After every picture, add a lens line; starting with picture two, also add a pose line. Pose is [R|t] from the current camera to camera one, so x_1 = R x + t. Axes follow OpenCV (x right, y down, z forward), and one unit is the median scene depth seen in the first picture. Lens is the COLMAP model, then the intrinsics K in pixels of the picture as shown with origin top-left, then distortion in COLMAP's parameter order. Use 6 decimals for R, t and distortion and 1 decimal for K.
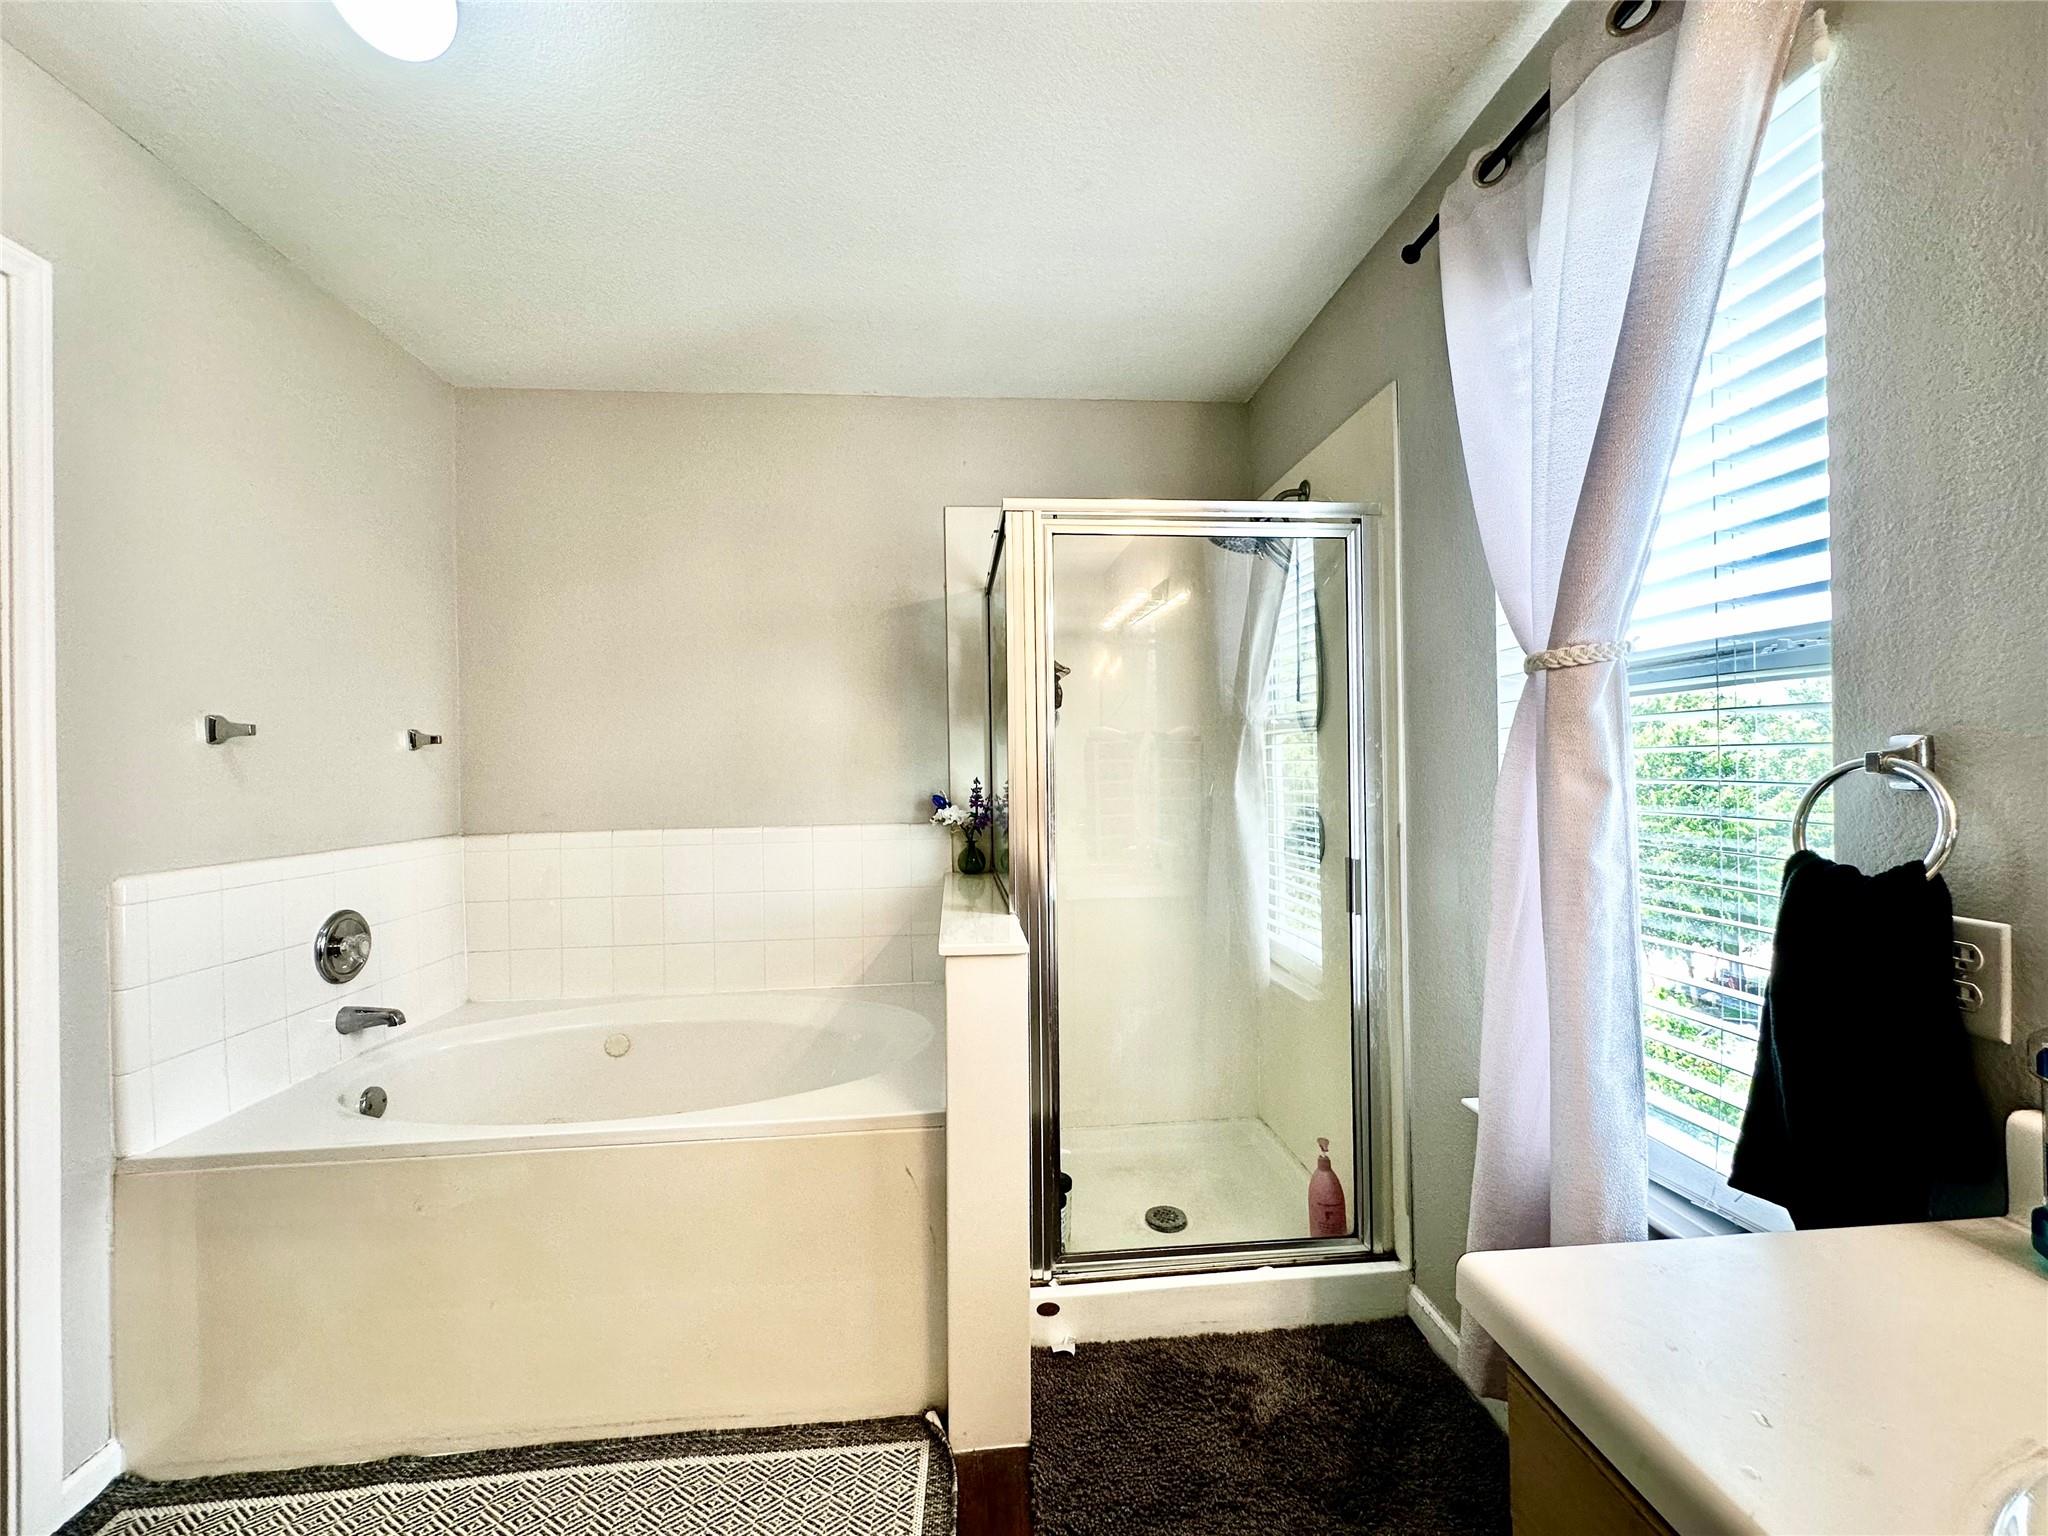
lens RADIAL K [[819.6, 0, 1013.5], [0, 819.6, 770.5], [0, 0, 1]] dist [0.016274, 0.000088]
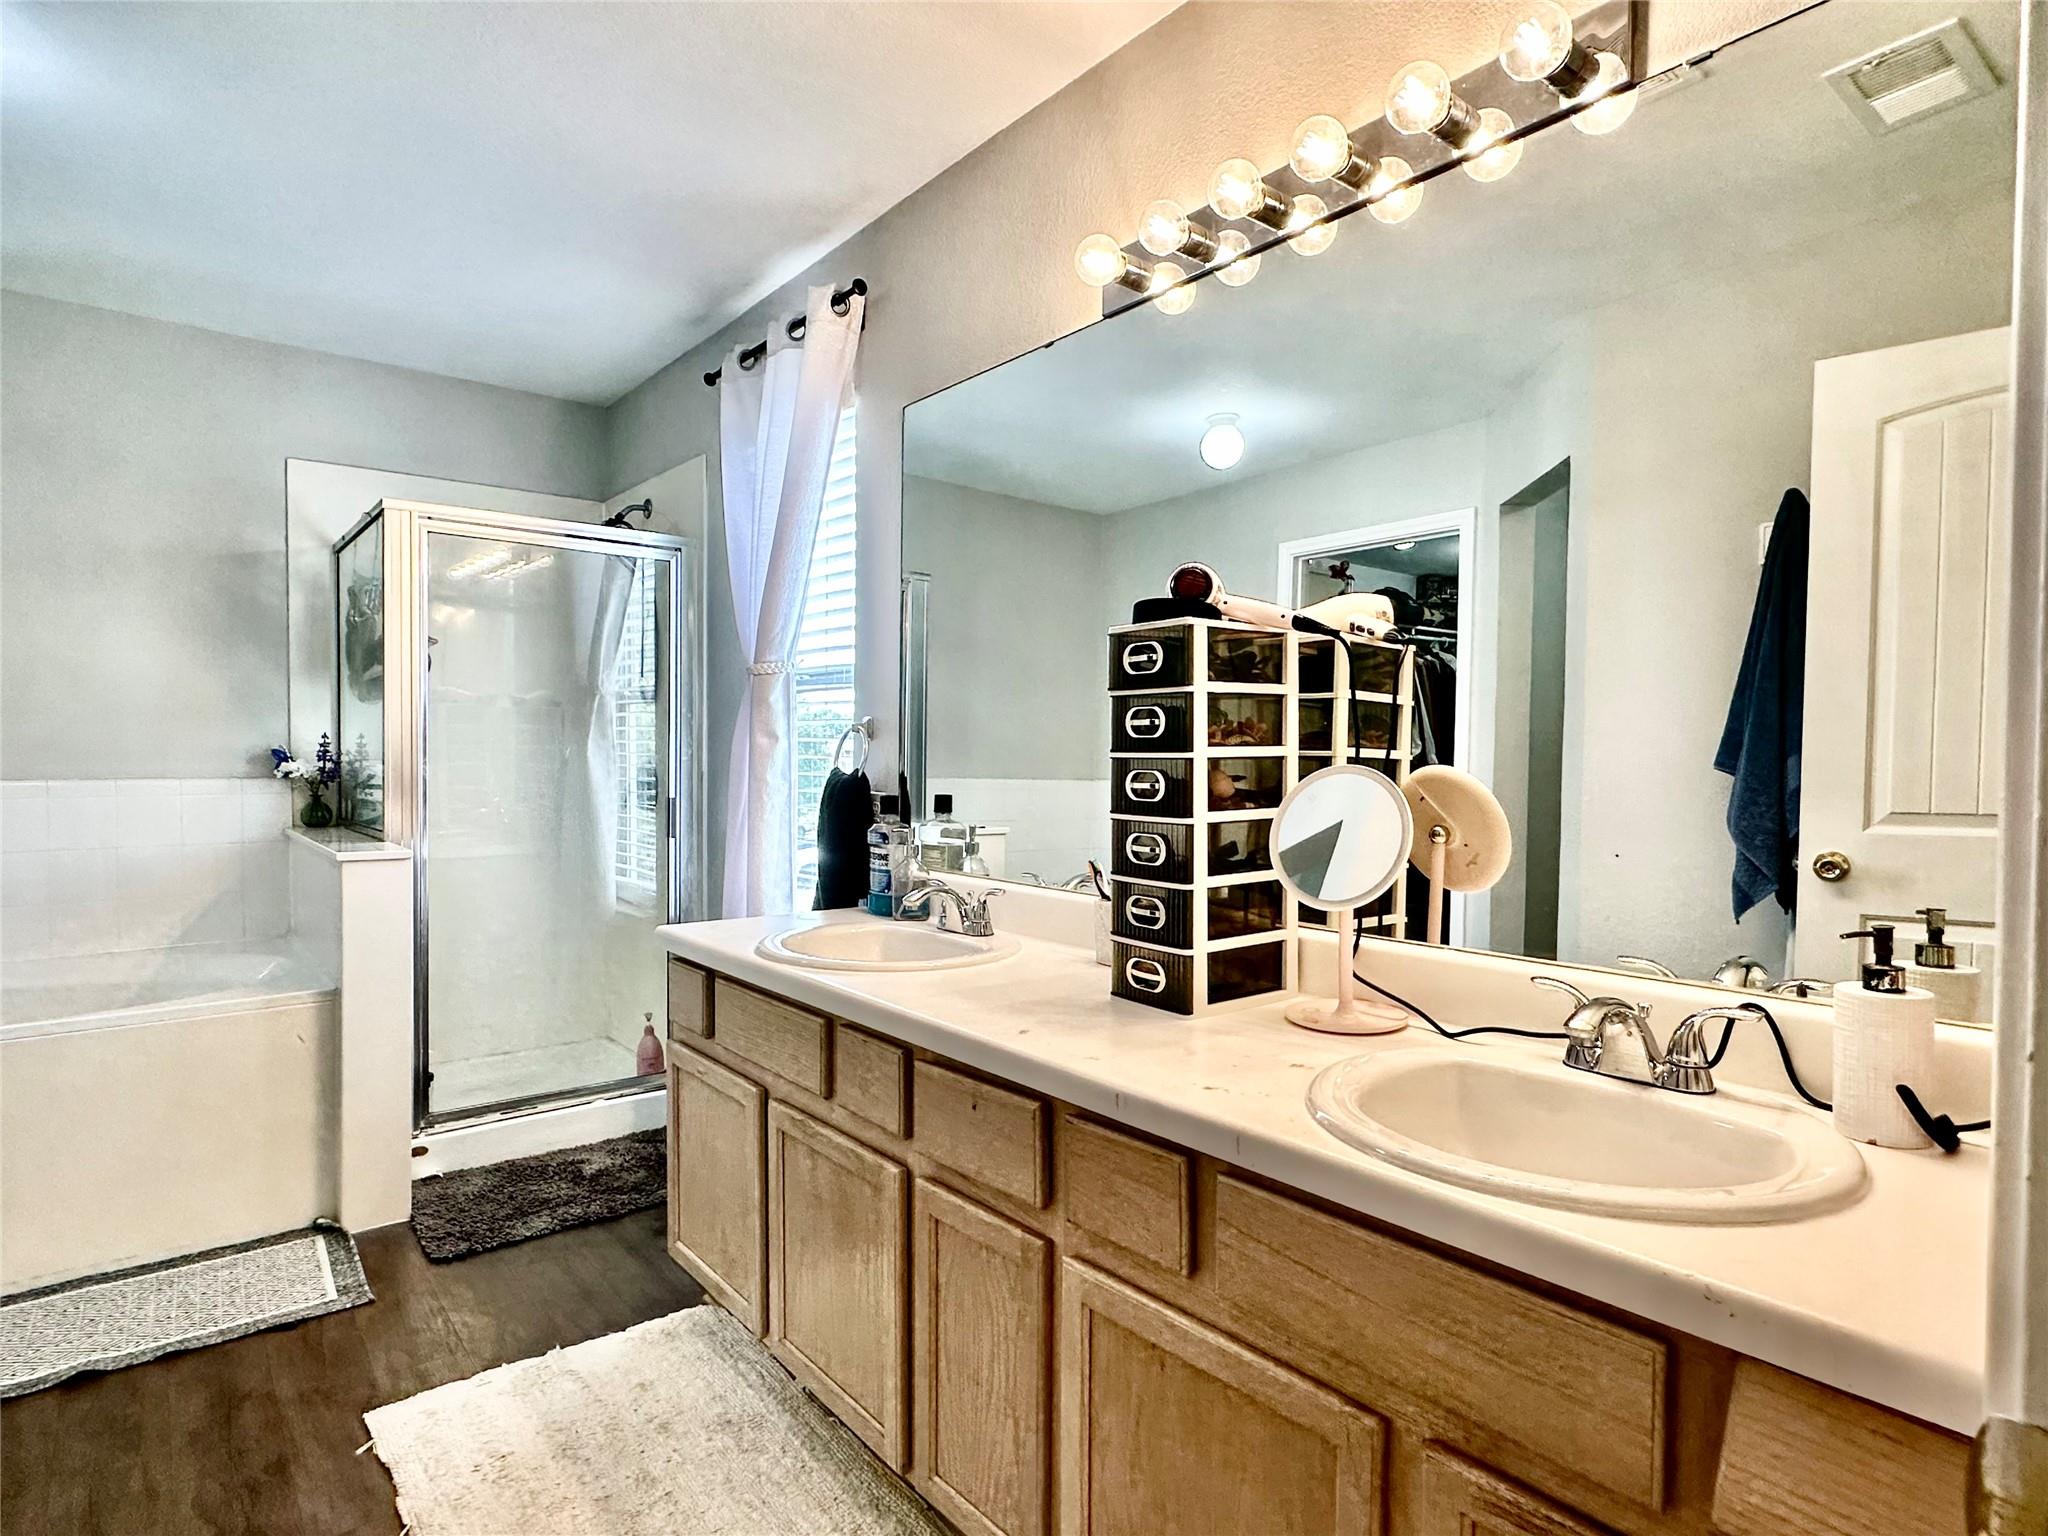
lens RADIAL K [[1101.2, 0, 1017.6], [0, 1101.2, 778.2], [0, 0, 1]] dist [-0.000110, 0.000466]
pose [[0.818945, 0.007322, 0.573825, -0.154548], [-0.020556, 0.999651, 0.016581, 0.030720], [-0.573504, -0.025375, 0.818810, -0.771815]]
